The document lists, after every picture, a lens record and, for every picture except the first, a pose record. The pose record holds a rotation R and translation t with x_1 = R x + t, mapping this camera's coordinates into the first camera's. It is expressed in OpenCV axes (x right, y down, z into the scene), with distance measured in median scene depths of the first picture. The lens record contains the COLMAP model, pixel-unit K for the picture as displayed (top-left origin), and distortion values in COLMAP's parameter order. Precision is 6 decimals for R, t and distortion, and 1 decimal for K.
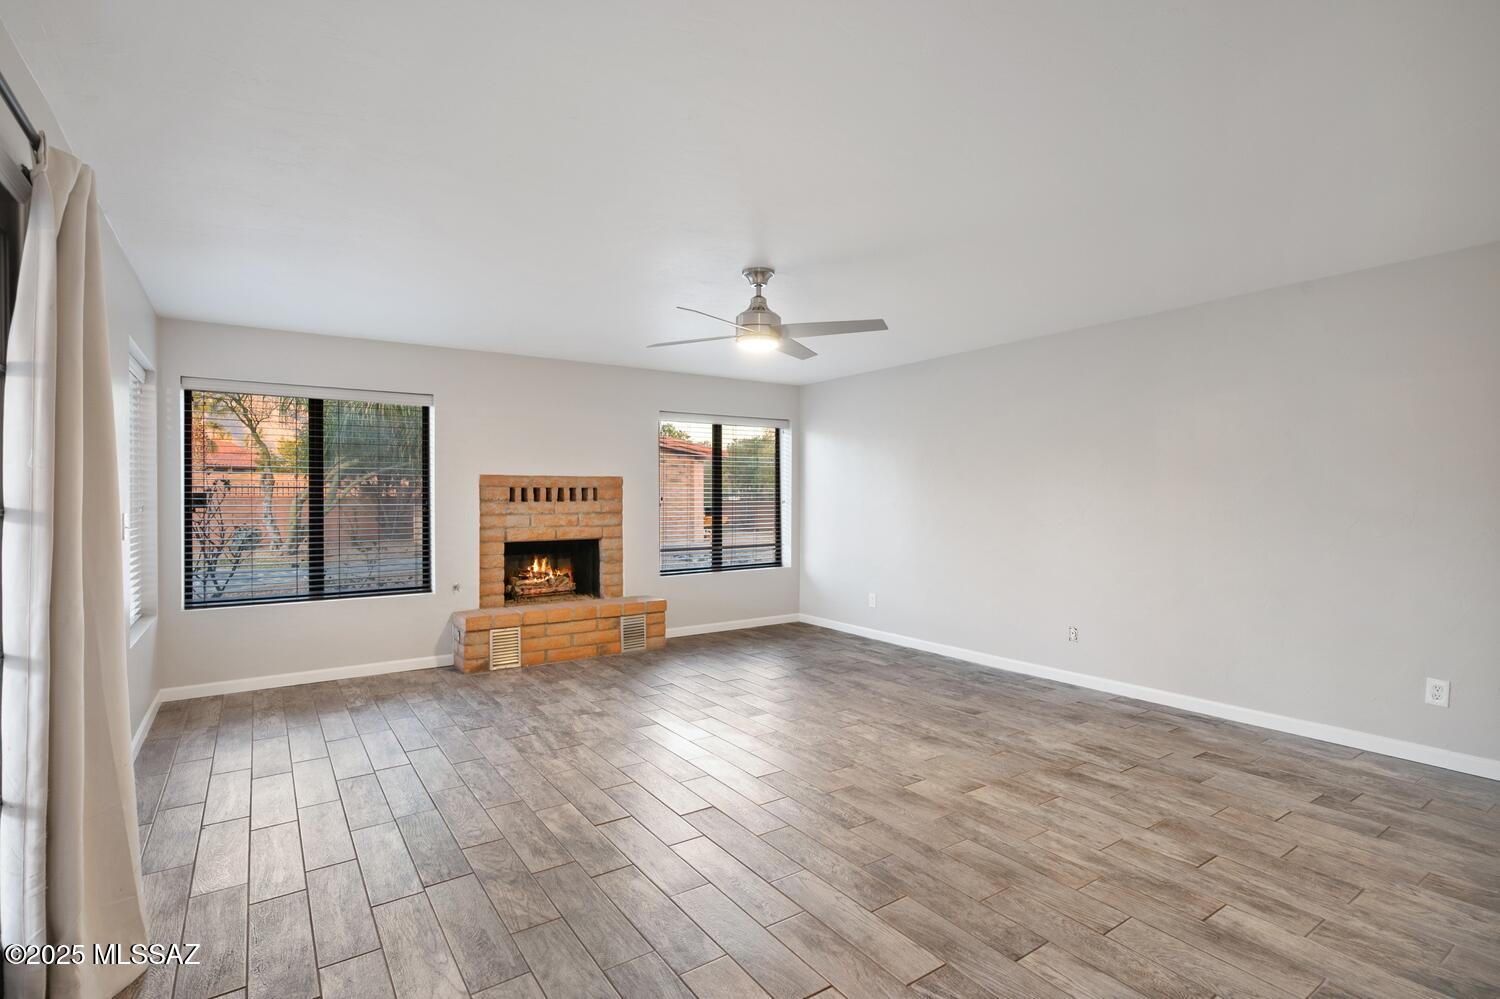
lens RADIAL K [[722.9, 0, 750.0], [0, 722.9, 499.5], [0, 0, 1]] dist [-0.000740, 0.000348]
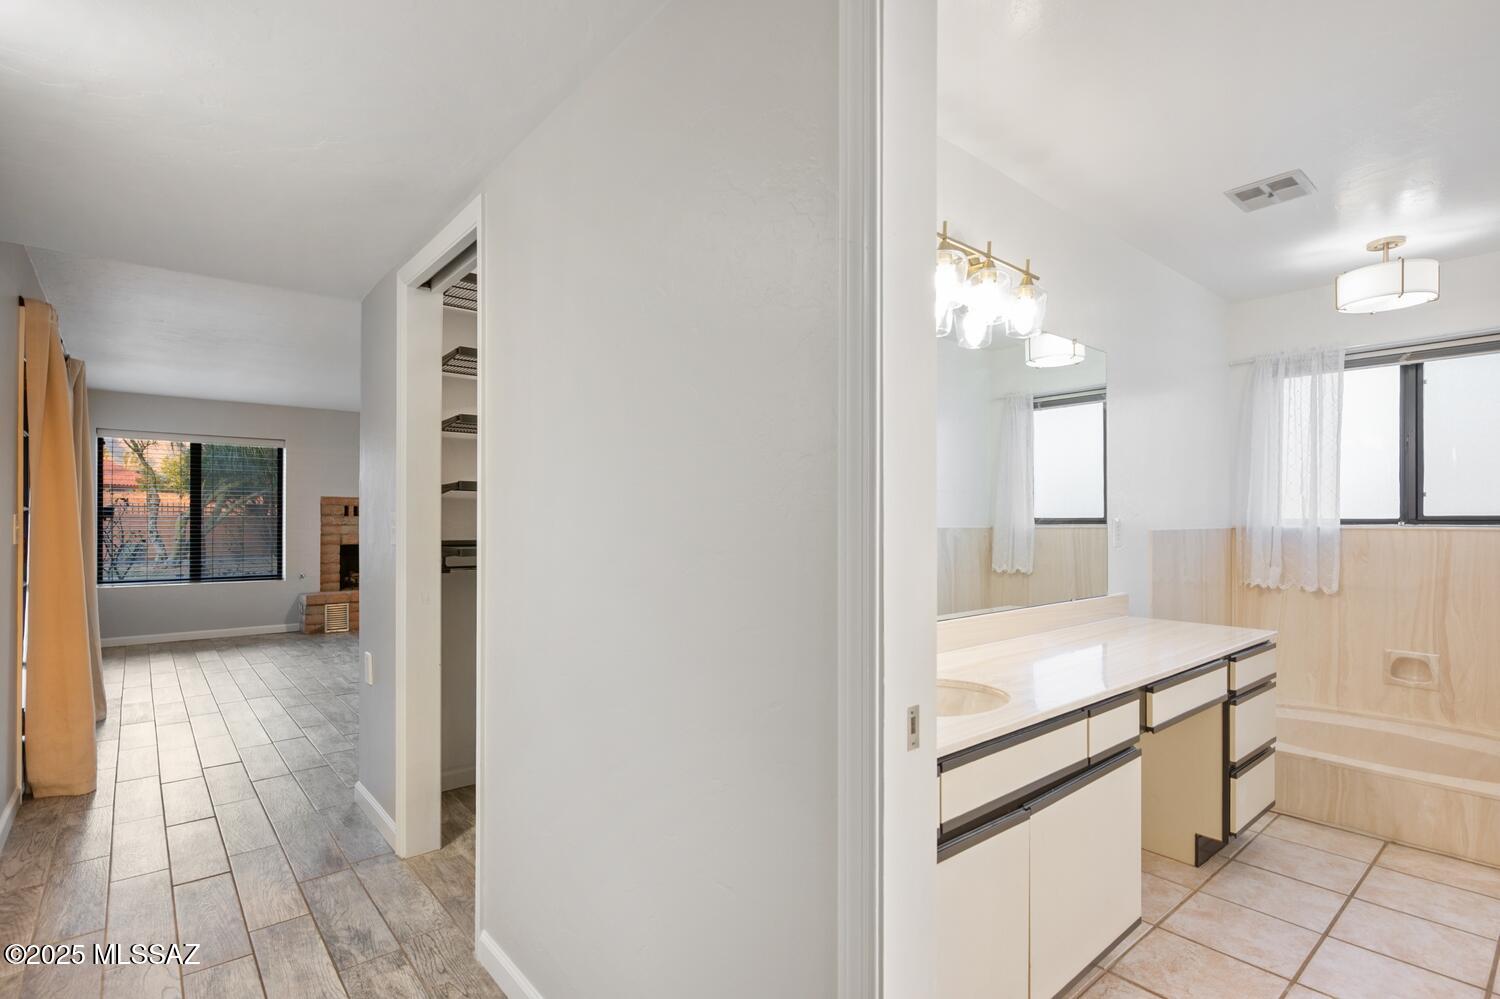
lens RADIAL K [[727.4, 0, 745.7], [0, 727.4, 526.1], [0, 0, 1]] dist [0.001398, 0.000225]
pose [[0.995137, 0.005332, 0.098352, 0.310079], [-0.005607, 0.999981, 0.002521, 0.015097], [-0.098336, -0.003060, 0.995149, -0.490798]]
